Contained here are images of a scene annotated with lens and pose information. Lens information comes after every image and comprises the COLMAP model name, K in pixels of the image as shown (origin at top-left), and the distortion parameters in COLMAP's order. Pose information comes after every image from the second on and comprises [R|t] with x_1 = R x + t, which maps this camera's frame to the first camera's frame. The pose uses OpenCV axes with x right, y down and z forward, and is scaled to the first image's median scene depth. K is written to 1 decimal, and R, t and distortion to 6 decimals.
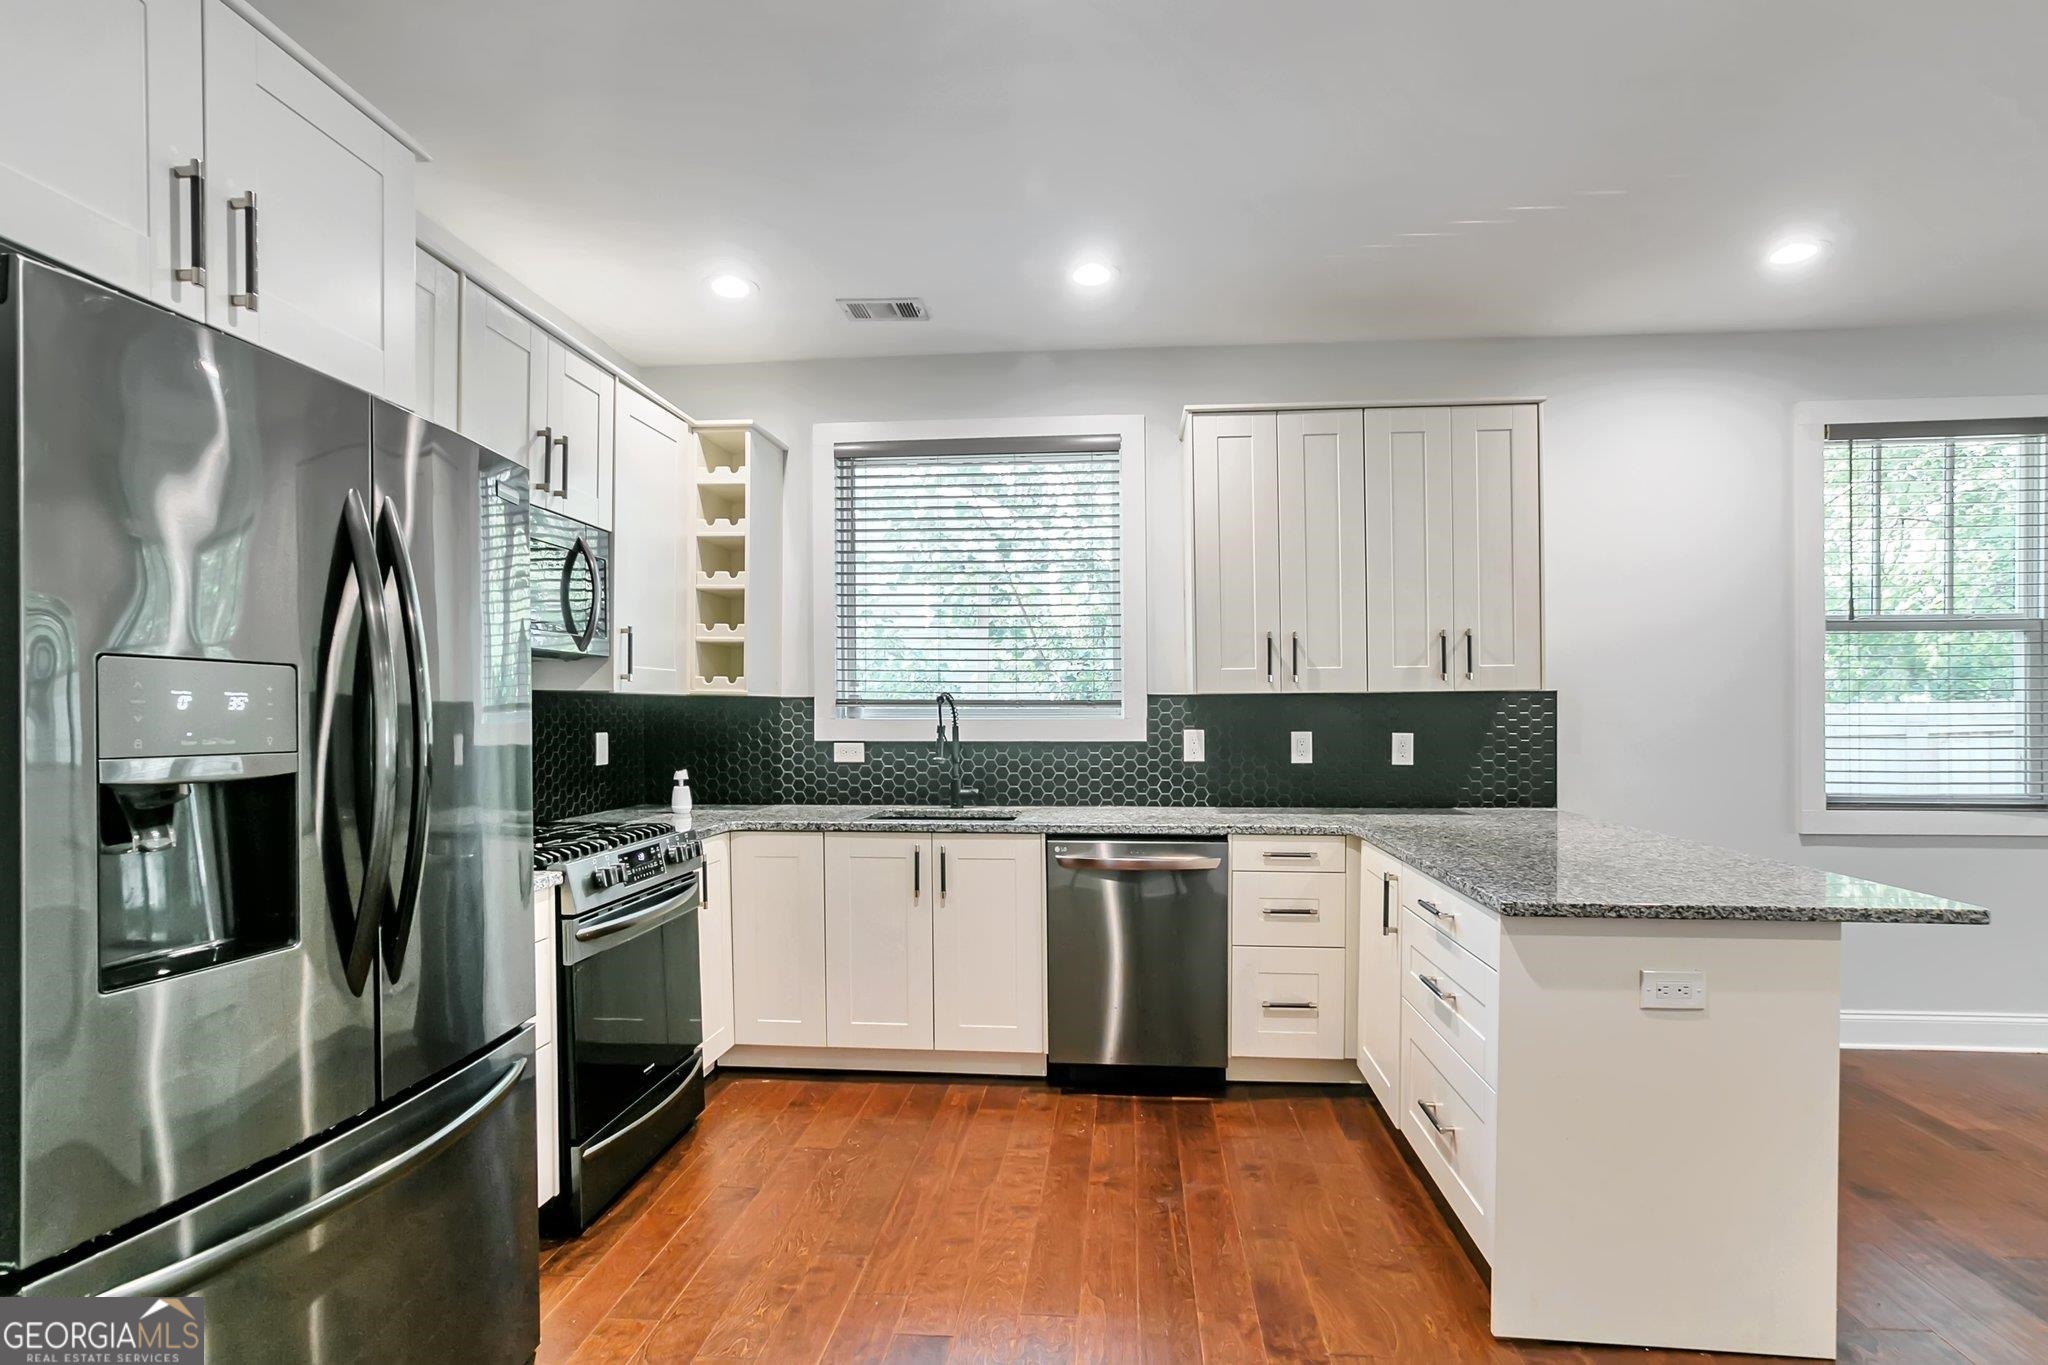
lens RADIAL K [[1027.9, 0, 1020.5], [0, 1027.9, 718.2], [0, 0, 1]] dist [-0.011137, 0.001292]
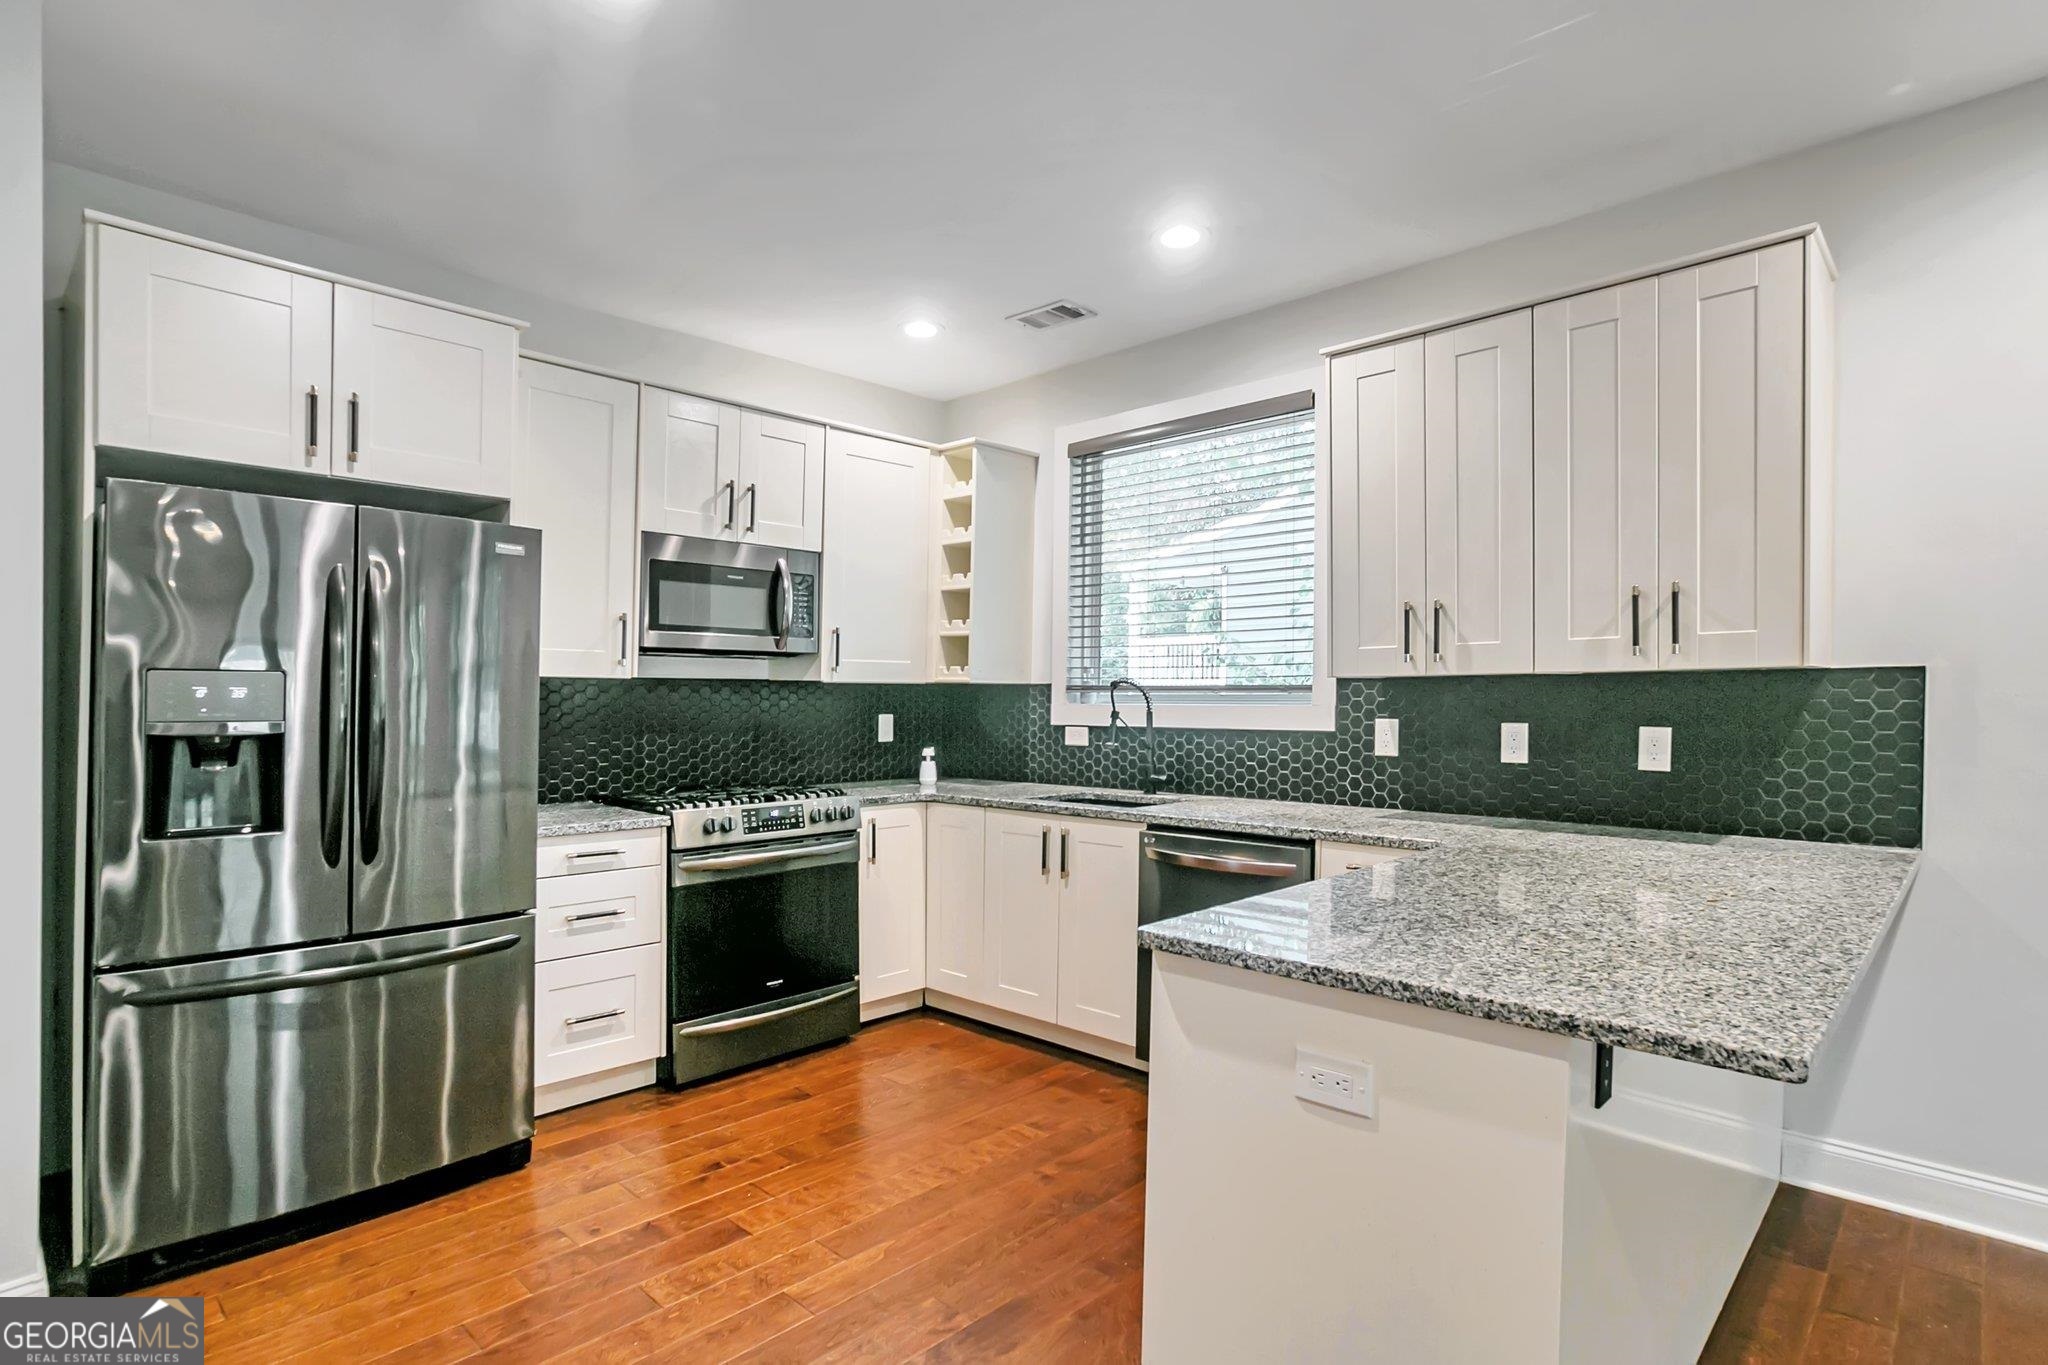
lens RADIAL K [[1033.9, 0, 1022.7], [0, 1033.9, 698.7], [0, 0, 1]] dist [-0.011591, 0.001052]
pose [[0.785280, 0.001994, -0.619137, 0.472146], [-0.002491, 0.999997, 0.000061, -0.004841], [0.619135, 0.001494, 0.785283, 0.140546]]
